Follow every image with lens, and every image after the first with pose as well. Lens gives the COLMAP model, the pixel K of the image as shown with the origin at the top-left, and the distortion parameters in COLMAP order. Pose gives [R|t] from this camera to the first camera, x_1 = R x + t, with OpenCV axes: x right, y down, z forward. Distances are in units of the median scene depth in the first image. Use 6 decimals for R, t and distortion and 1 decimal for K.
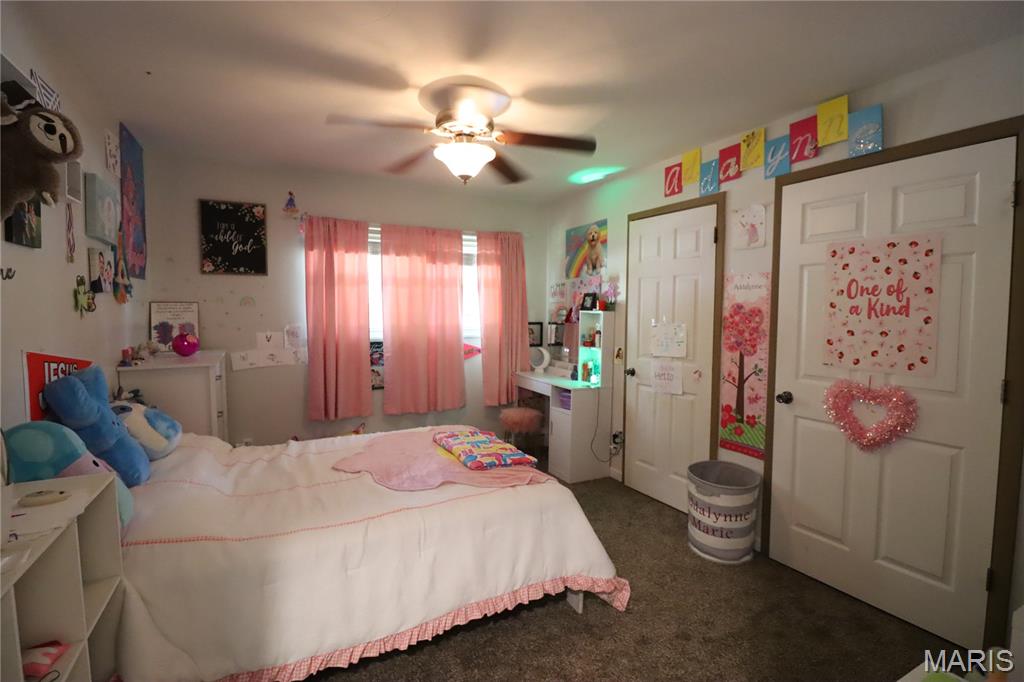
lens RADIAL K [[473.6, 0, 512.6], [0, 473.6, 330.3], [0, 0, 1]] dist [-0.001694, -0.015563]
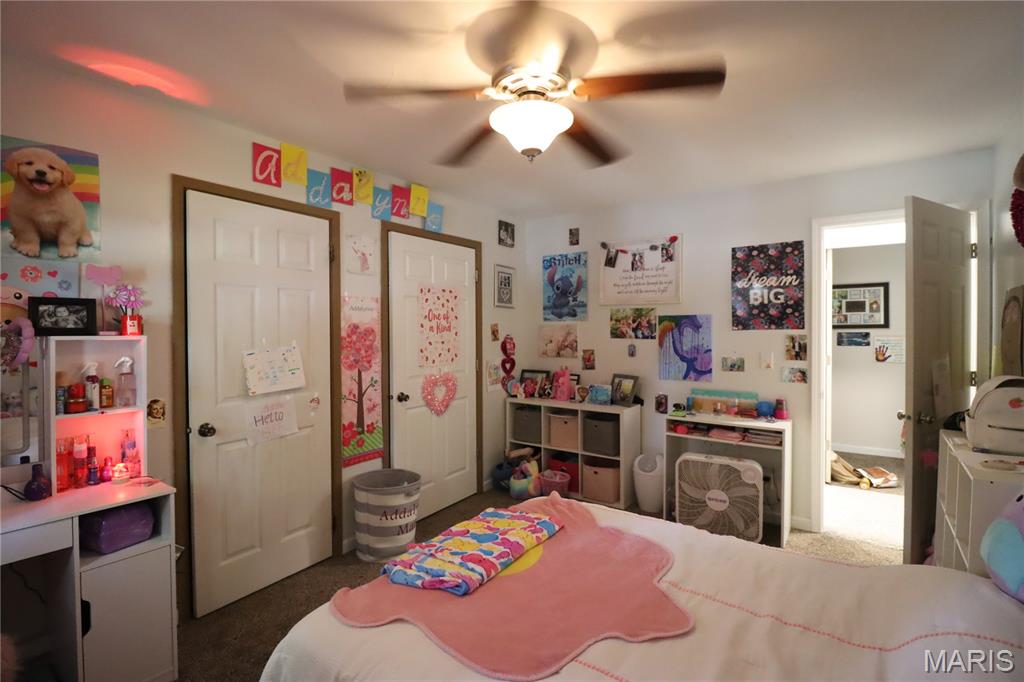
lens RADIAL K [[473.6, 0, 512.6], [0, 473.6, 330.3], [0, 0, 1]] dist [-0.001694, -0.015563]
pose [[-0.456559, -0.012605, 0.889604, -0.638137], [0.039741, 0.998613, 0.034545, -0.065395], [-0.888805, 0.051125, -0.455425, 1.183794]]
